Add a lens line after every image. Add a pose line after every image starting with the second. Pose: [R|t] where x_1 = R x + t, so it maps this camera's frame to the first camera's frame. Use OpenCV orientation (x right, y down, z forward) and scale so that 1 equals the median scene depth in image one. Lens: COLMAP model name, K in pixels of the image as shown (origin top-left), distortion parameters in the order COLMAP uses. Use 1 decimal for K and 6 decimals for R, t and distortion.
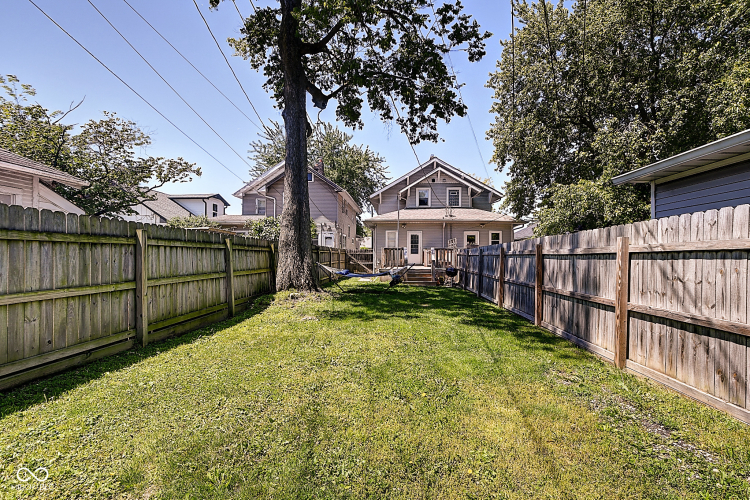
lens RADIAL K [[326.8, 0, 378.7], [0, 326.8, 253.1], [0, 0, 1]] dist [-0.001048, -0.000959]
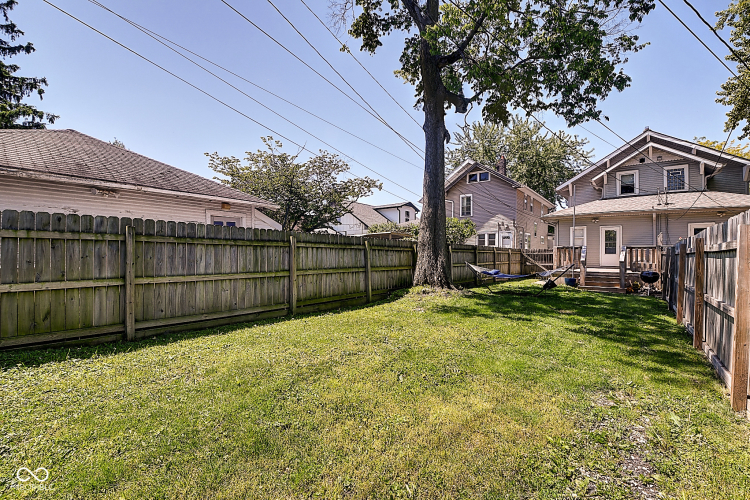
lens RADIAL K [[321.5, 0, 379.0], [0, 321.5, 253.2], [0, 0, 1]] dist [0.028264, -0.015583]
pose [[0.837068, -0.002647, -0.547092, 0.165824], [0.001726, 0.999996, -0.002197, 0.003735], [0.547096, 0.000895, 0.837070, -0.003982]]
